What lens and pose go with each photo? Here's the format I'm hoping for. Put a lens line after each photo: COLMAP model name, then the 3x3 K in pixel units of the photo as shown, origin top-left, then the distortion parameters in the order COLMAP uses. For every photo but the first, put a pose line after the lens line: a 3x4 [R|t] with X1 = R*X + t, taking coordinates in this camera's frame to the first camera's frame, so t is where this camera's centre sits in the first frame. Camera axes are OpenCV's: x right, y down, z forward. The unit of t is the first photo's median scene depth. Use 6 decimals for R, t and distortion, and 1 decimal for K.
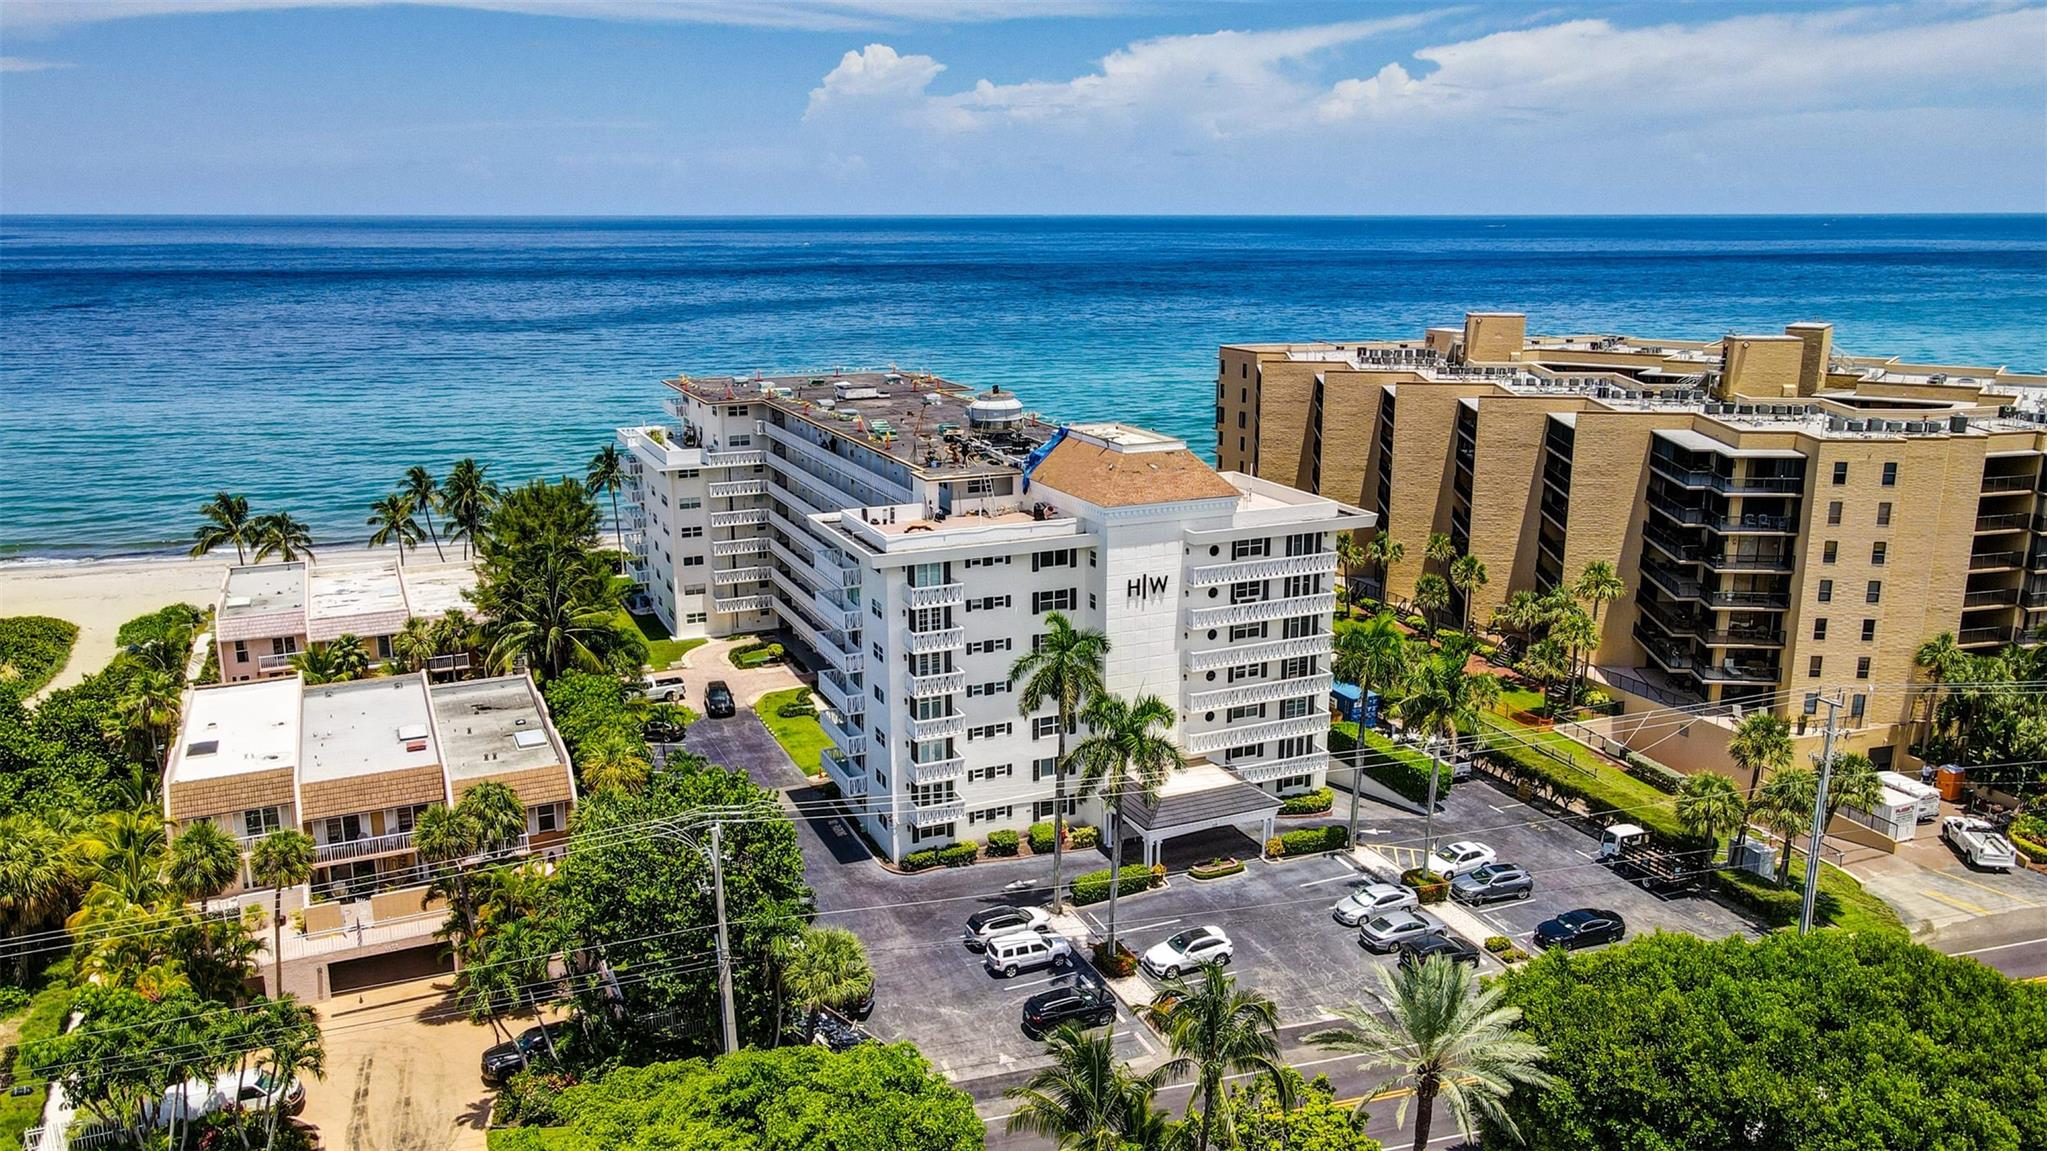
lens RADIAL K [[1505.7, 0, 1023.5], [0, 1505.7, 575.5], [0, 0, 1]] dist [0.013430, 0.004267]
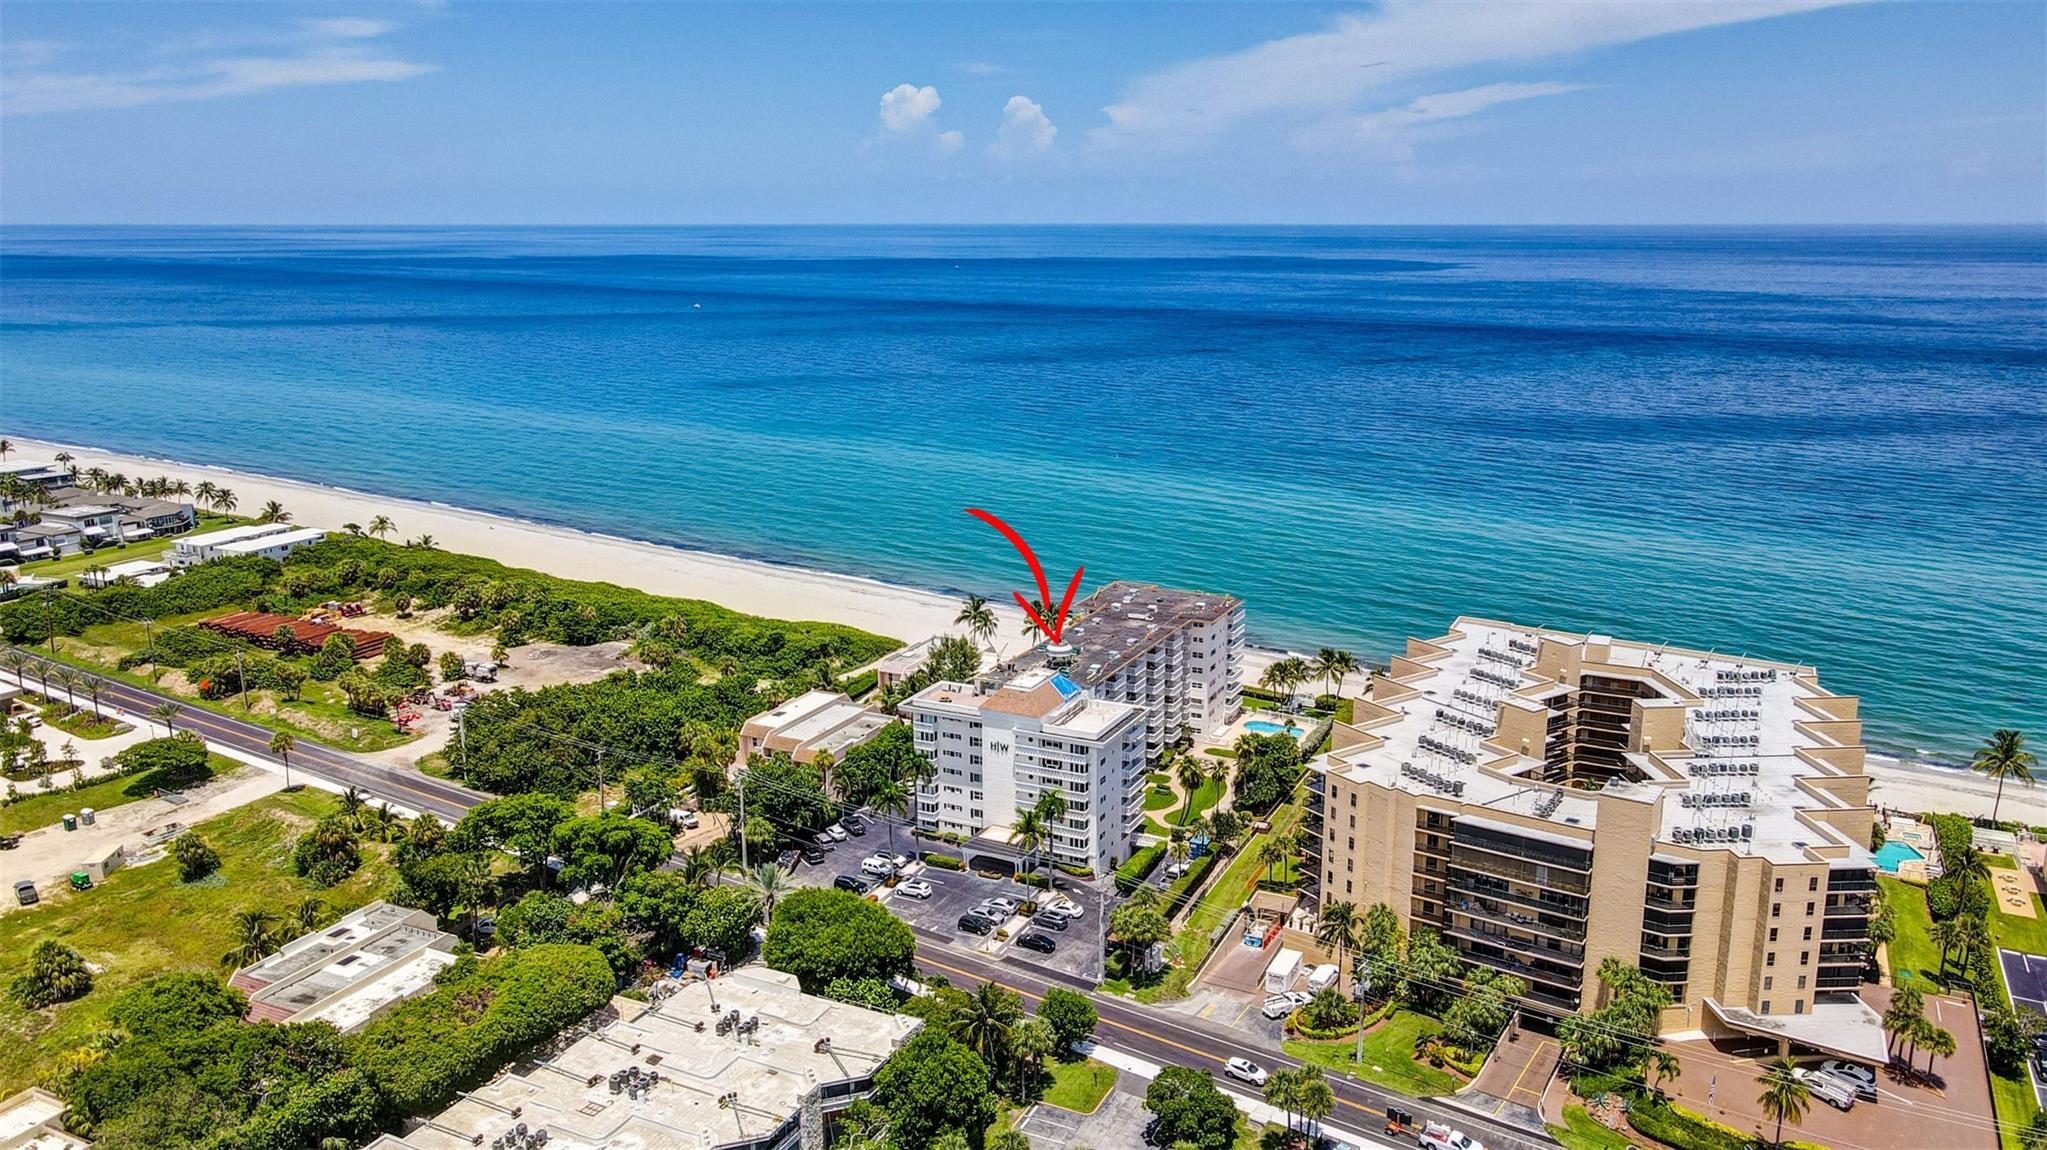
lens RADIAL K [[1522.3, 0, 1023.5], [0, 1522.3, 575.0], [0, 0, 1]] dist [-0.002092, 0.039435]
pose [[0.633575, 0.177742, -0.752988, 1.720736], [-0.179689, 0.980445, 0.080239, -0.421304], [0.752525, 0.084466, 0.653124, -0.478557]]
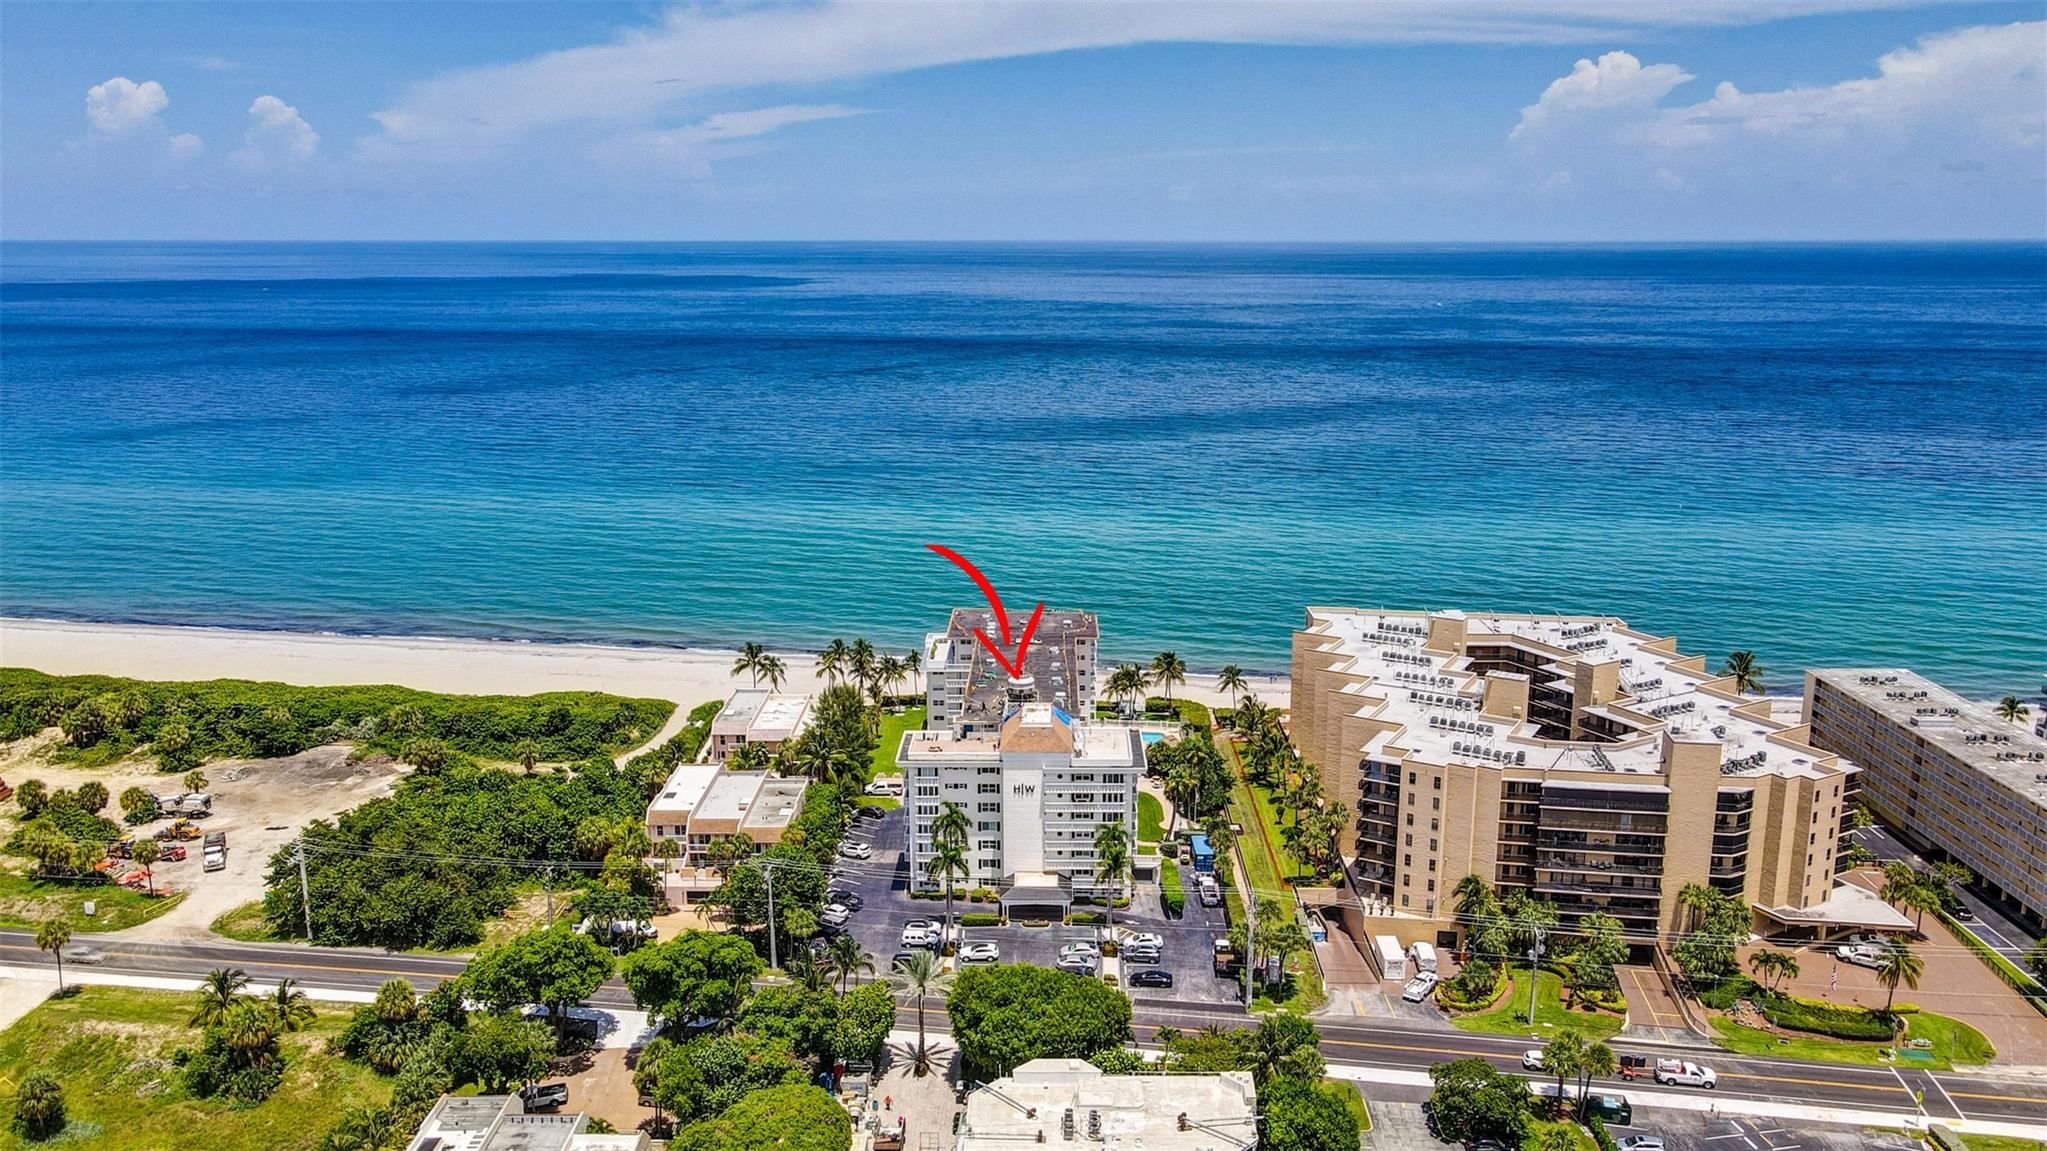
lens RADIAL K [[1529.9, 0, 1023.5], [0, 1529.9, 575.5], [0, 0, 1]] dist [-0.003888, 0.043261]
pose [[0.902940, 0.093672, -0.419435, 0.941190], [-0.099161, 0.995033, 0.008752, -0.306430], [0.418171, 0.033688, 0.907743, -0.978374]]
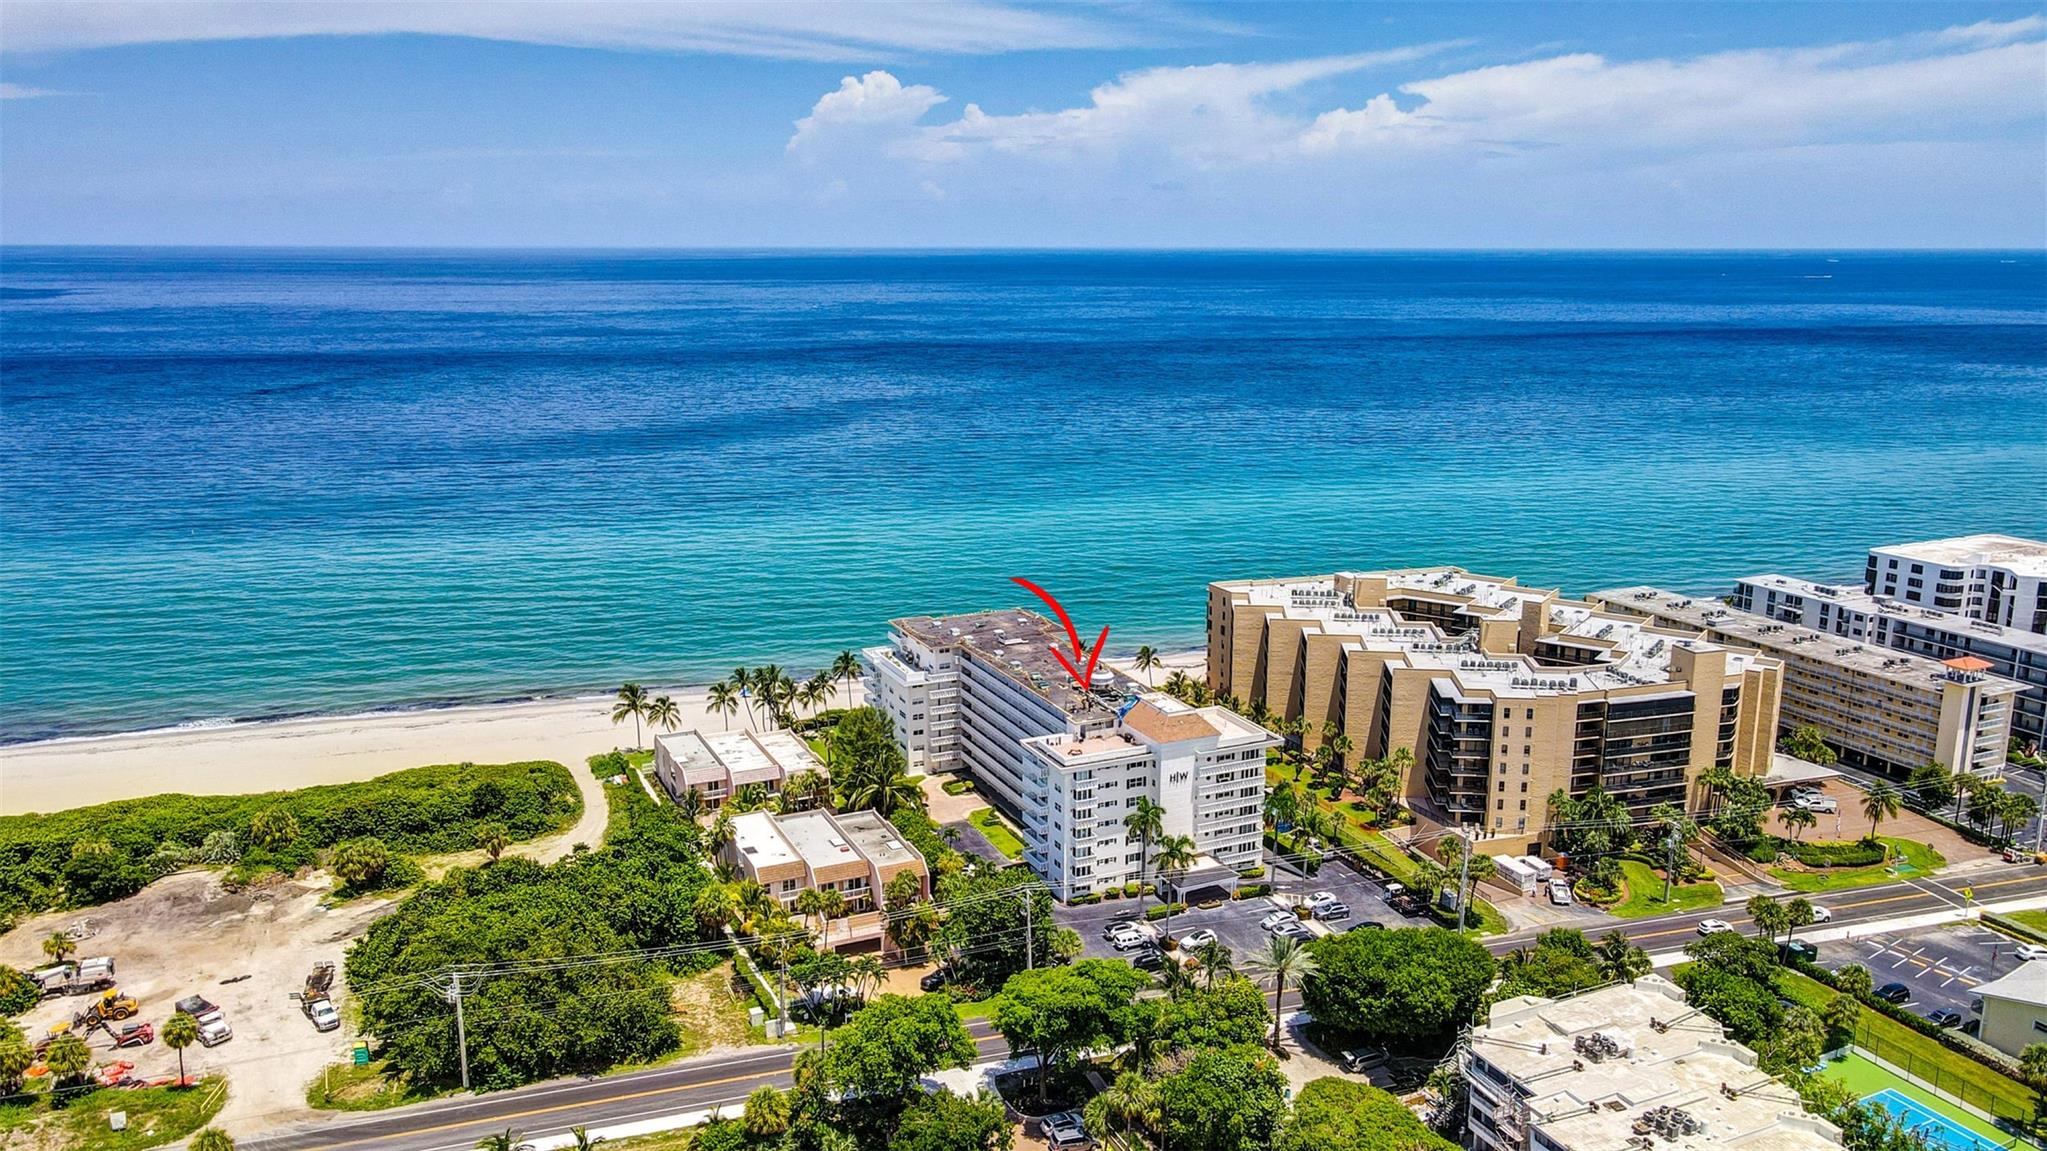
lens RADIAL K [[1522.3, 0, 1023.5], [0, 1522.3, 575.5], [0, 0, 1]] dist [-0.002092, 0.039435]
pose [[0.999950, -0.000409, 0.009997, -0.161200], [0.000576, 0.999861, -0.016656, -0.241288], [-0.009989, 0.016661, 0.999811, -1.188695]]
